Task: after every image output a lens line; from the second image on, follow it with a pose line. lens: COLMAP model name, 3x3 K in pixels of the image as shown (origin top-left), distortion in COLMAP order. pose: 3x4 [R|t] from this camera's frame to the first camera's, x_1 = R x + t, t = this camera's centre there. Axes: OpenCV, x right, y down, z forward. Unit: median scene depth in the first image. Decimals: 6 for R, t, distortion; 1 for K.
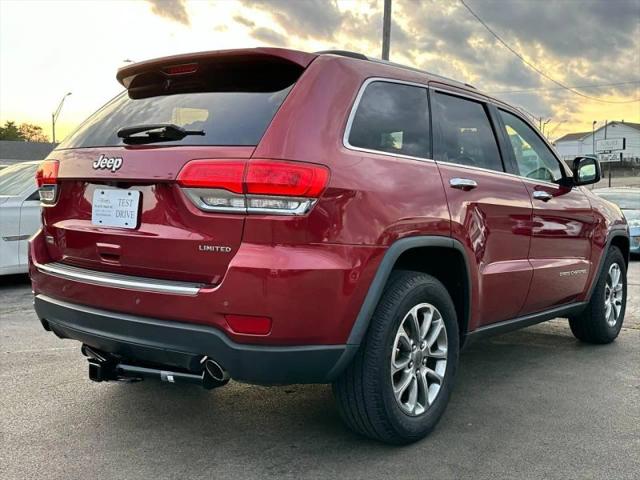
lens RADIAL K [[692.6, 0, 320.0], [0, 692.6, 240.0], [0, 0, 1]] dist [0.168948, -0.372469]
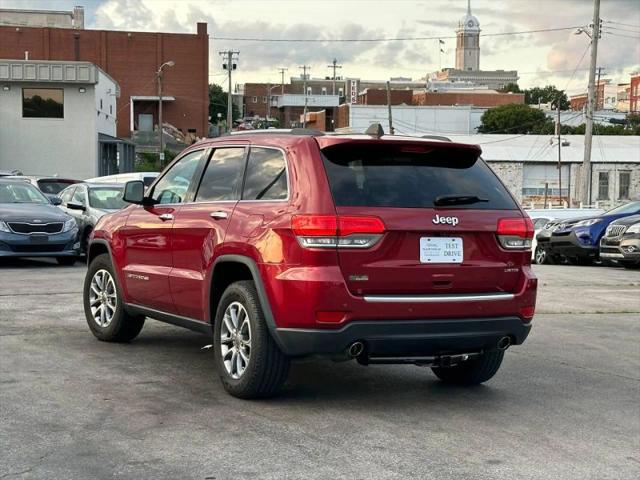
lens RADIAL K [[1175.3, 0, 351.6], [0, 1175.3, 238.8], [0, 0, 1]] dist [0.166916, -0.083745]
pose [[0.392428, -0.053450, 0.918228, -2.610400], [0.042144, 0.998306, 0.040100, -0.174524], [-0.918817, 0.022962, 0.394016, 0.194996]]
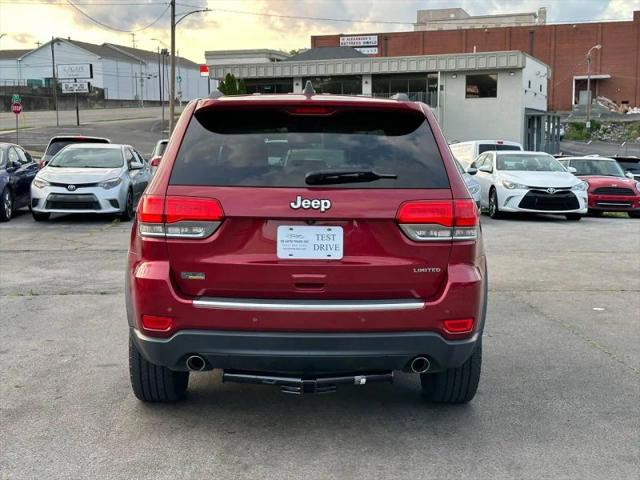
lens RADIAL K [[892.7, 0, 345.0], [0, 892.7, 239.1], [0, 0, 1]] dist [0.138241, -0.072378]
pose [[0.766629, -0.083668, 0.636616, -1.153790], [0.048288, 0.996179, 0.072775, -0.151343], [-0.640272, -0.025051, 0.767740, -0.141044]]
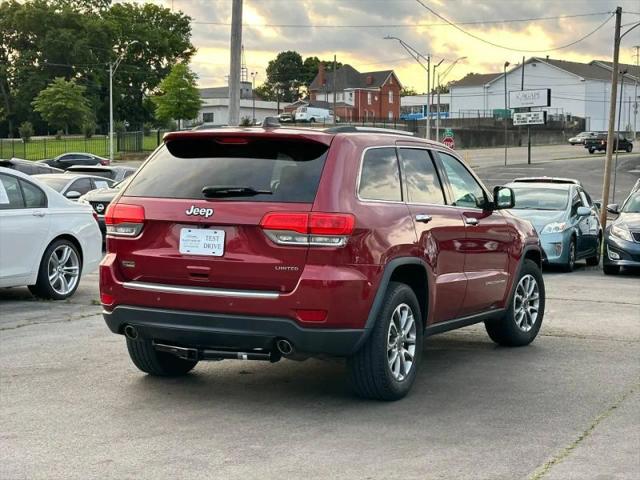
lens RADIAL K [[1175.3, 0, 351.6], [0, 1175.3, 238.8], [0, 0, 1]] dist [0.166916, -0.083745]
pose [[0.971521, -0.012931, 0.236599, -0.562684], [0.014446, 0.999885, -0.004671, -0.035672], [-0.236511, 0.007956, 0.971596, -1.427030]]
